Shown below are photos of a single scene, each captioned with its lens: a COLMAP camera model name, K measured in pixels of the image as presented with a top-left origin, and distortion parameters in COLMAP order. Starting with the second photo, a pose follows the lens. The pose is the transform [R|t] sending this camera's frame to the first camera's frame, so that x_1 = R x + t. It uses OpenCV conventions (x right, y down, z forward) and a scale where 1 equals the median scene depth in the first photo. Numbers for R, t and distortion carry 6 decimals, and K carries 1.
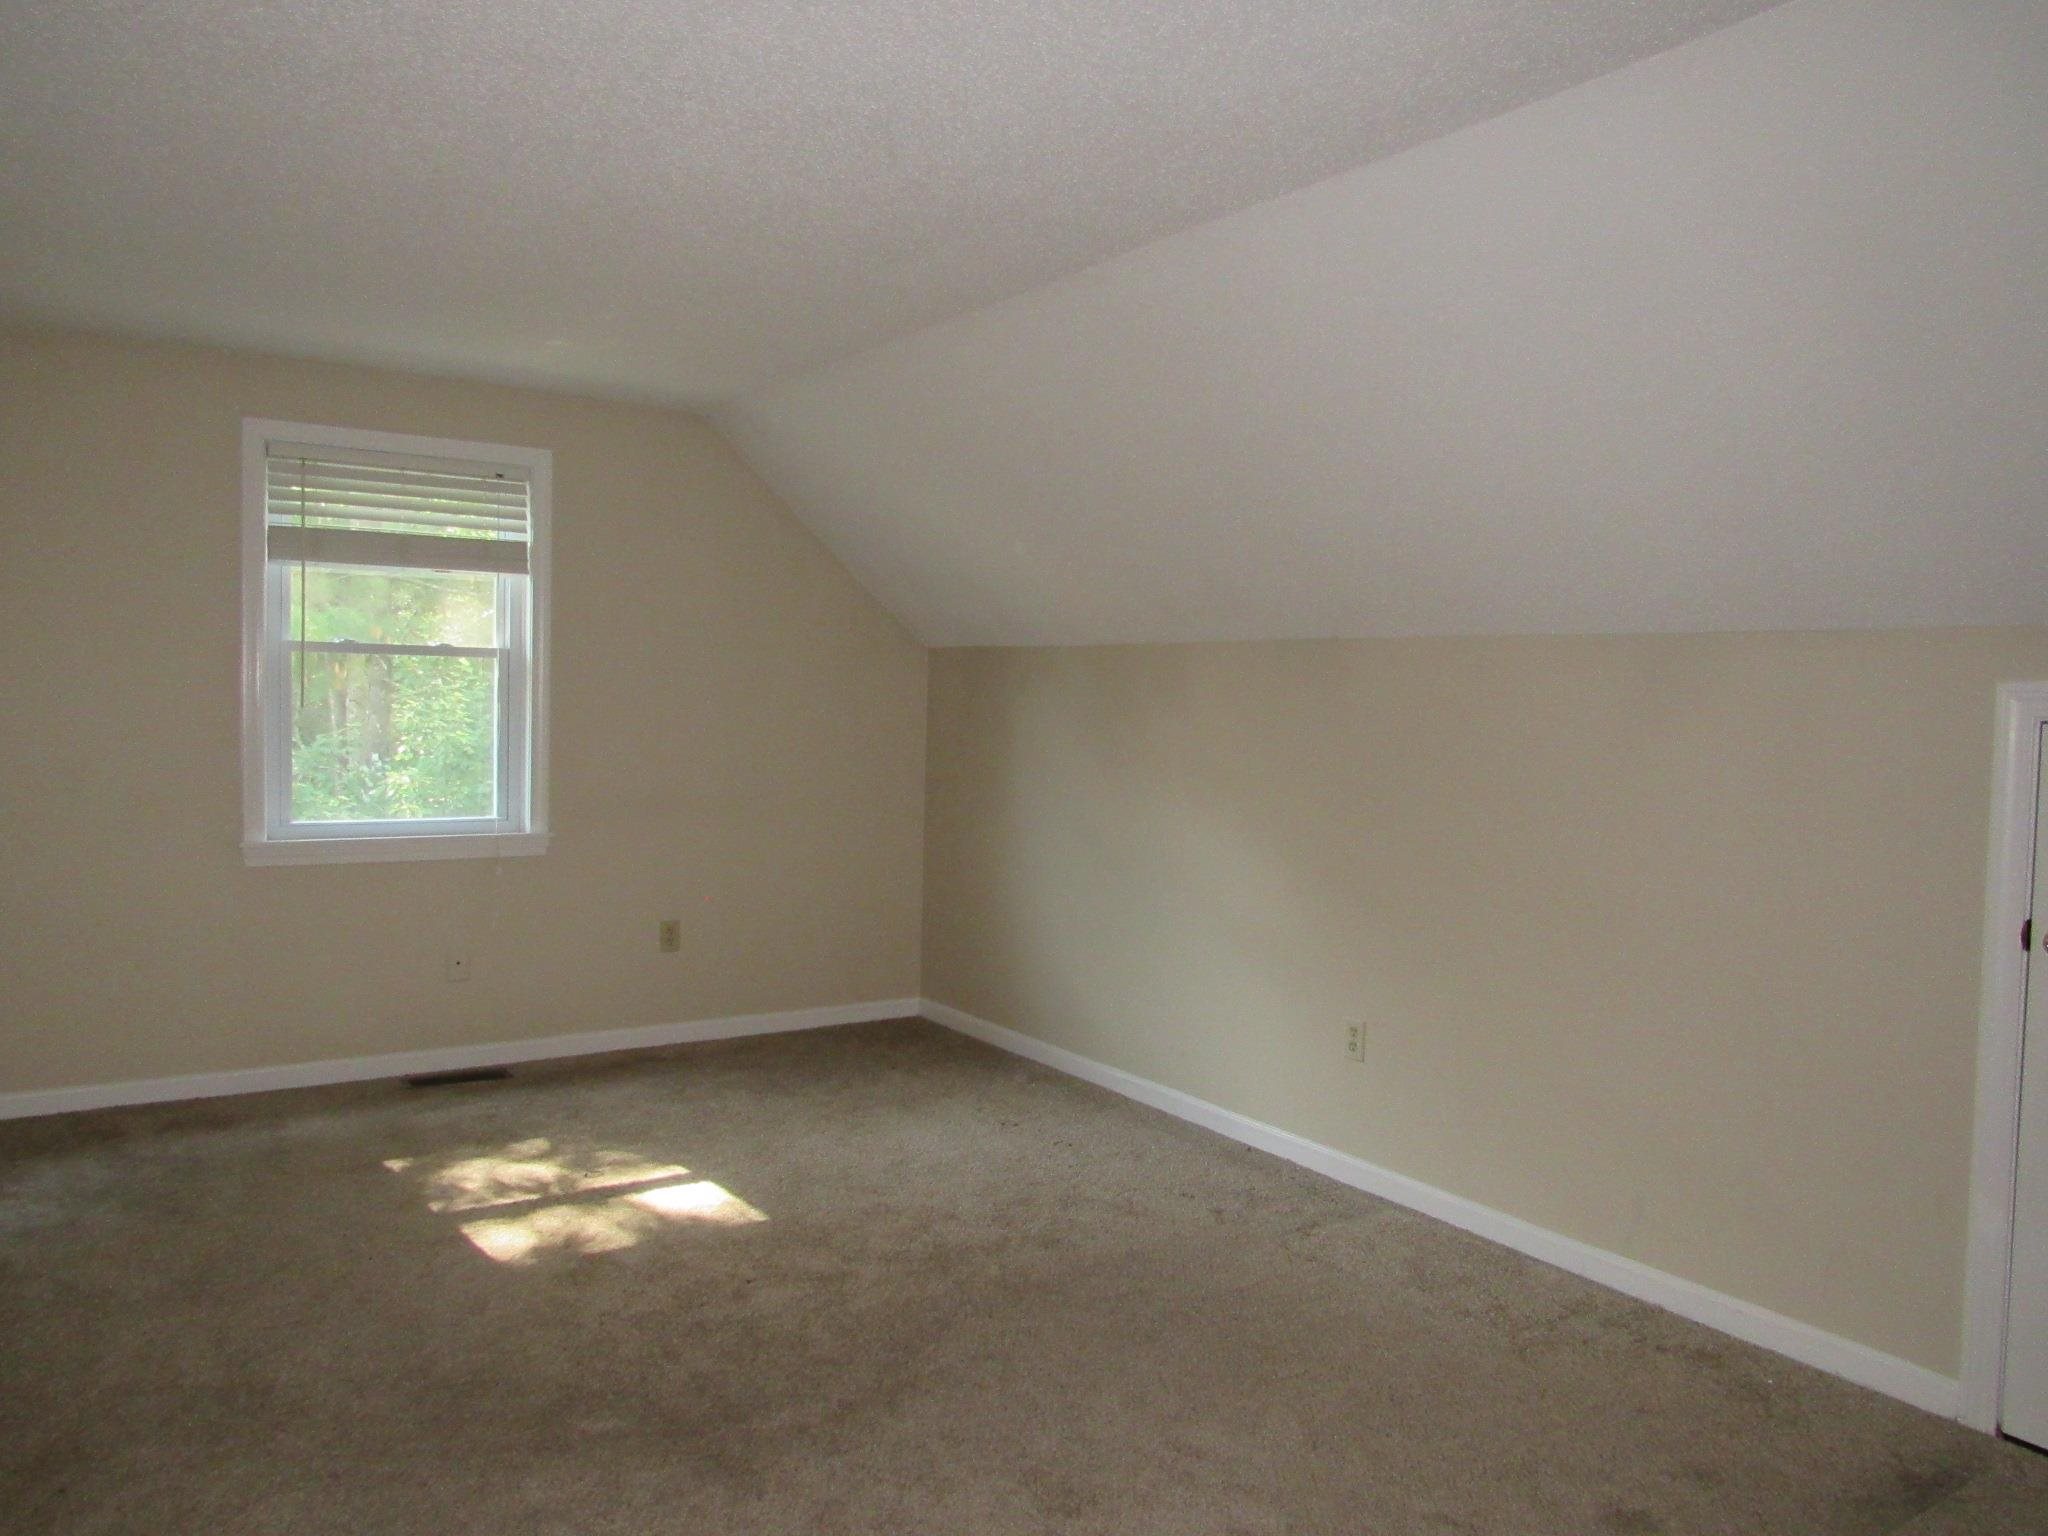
lens RADIAL K [[1464.6, 0, 1024.0], [0, 1464.6, 768.0], [0, 0, 1]] dist [-0.024074, 0.000644]
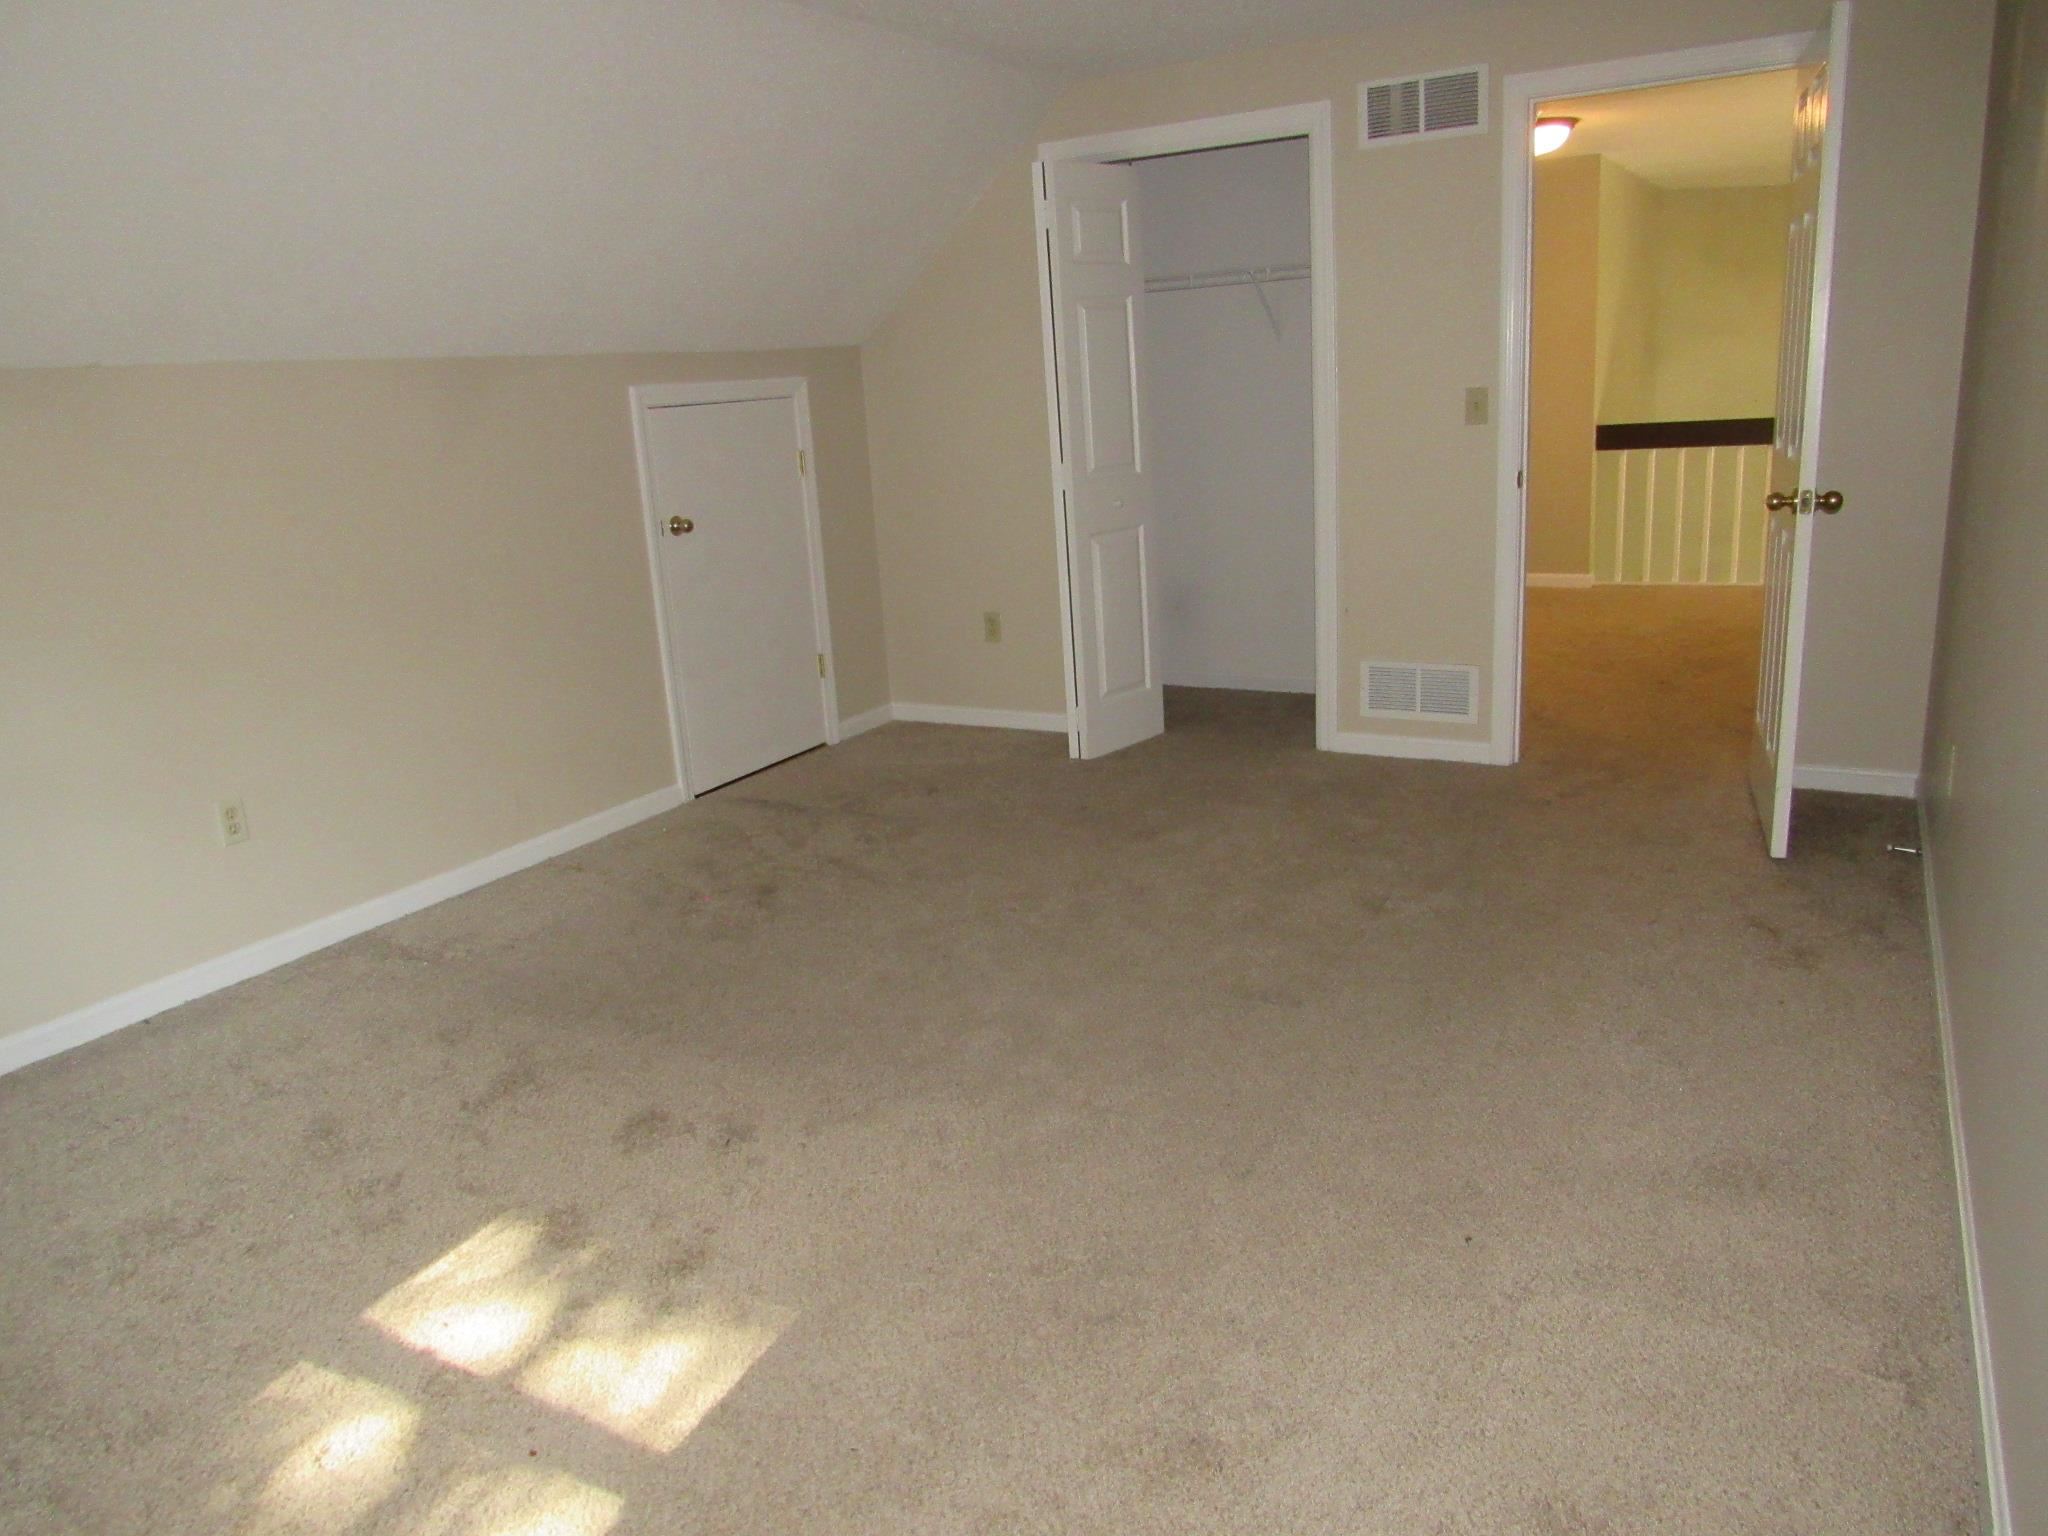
lens RADIAL K [[1417.7, 0, 1024.0], [0, 1417.7, 768.0], [0, 0, 1]] dist [-0.001557, 0.001374]
pose [[-0.484750, -0.217647, 0.847140, -0.801752], [0.088408, 0.951392, 0.295020, -0.067154], [-0.870173, 0.217905, -0.441946, 1.013942]]
